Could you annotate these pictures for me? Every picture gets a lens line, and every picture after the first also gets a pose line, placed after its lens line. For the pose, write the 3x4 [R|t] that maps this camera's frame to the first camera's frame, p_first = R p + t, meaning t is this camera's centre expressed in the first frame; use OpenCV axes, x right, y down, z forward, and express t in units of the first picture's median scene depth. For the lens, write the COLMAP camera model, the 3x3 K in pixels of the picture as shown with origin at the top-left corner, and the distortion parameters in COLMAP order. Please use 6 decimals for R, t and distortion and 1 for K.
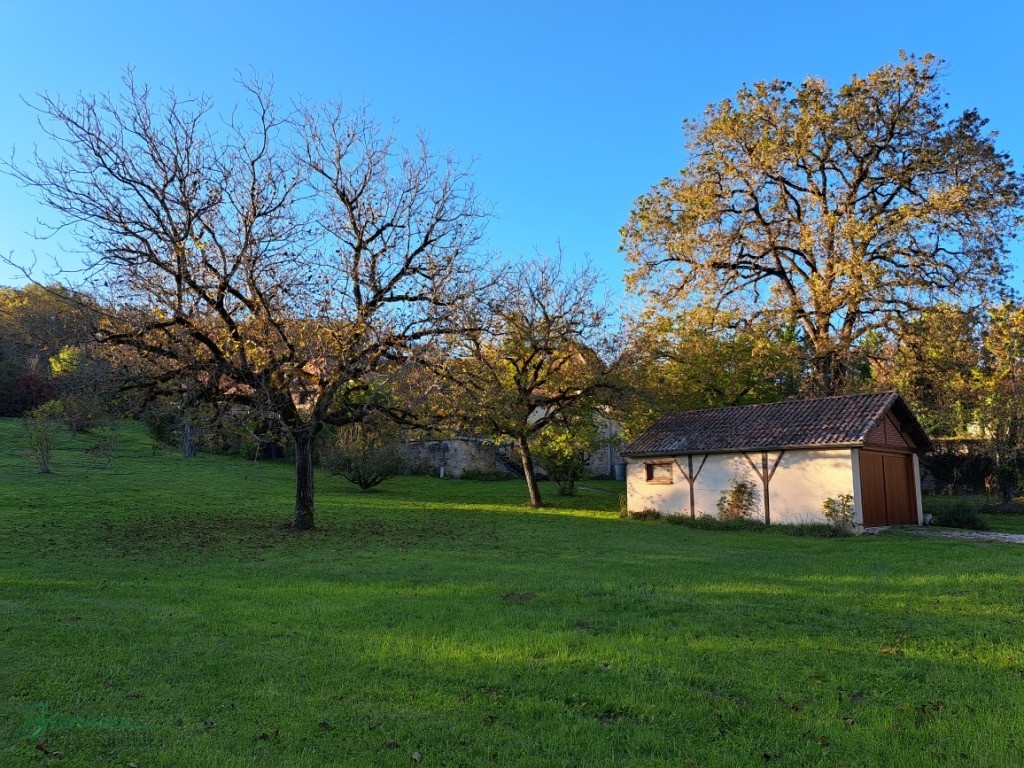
lens RADIAL K [[705.5, 0, 512.0], [0, 705.5, 384.0], [0, 0, 1]] dist [0.081793, -0.109651]
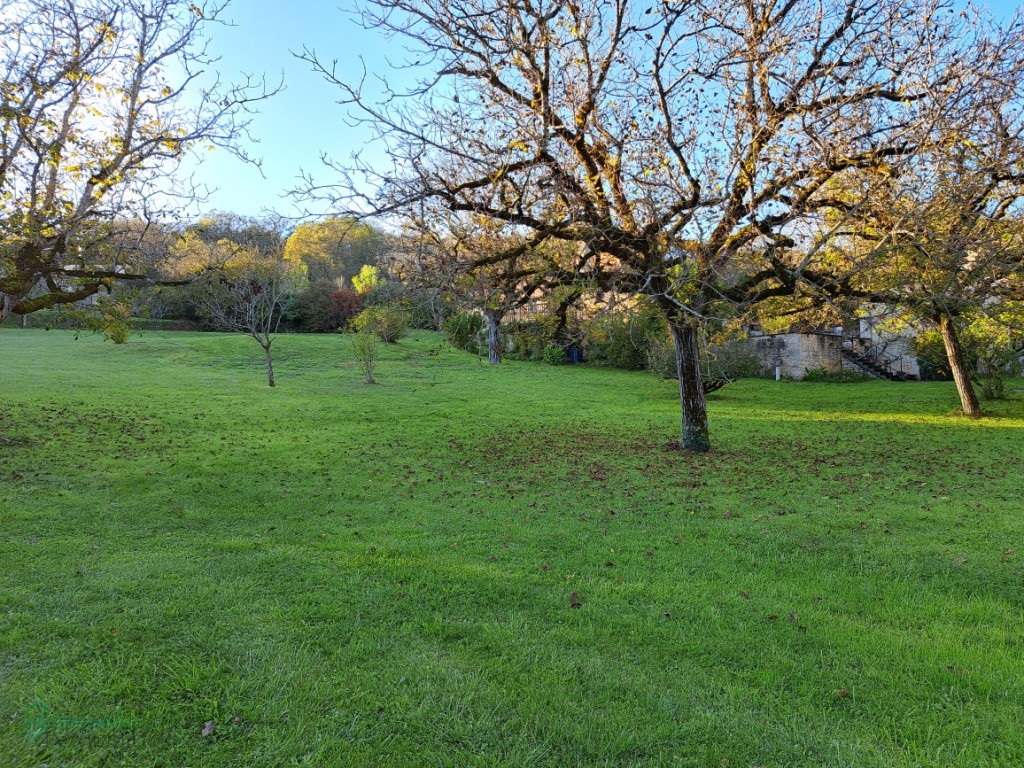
lens RADIAL K [[732.1, 0, 512.0], [0, 732.1, 384.0], [0, 0, 1]] dist [-0.000765, 0.000199]
pose [[0.934194, -0.022701, -0.356041, -0.115008], [0.069803, 0.990316, 0.120009, 0.018759], [0.349869, -0.136964, 0.926732, 0.143276]]
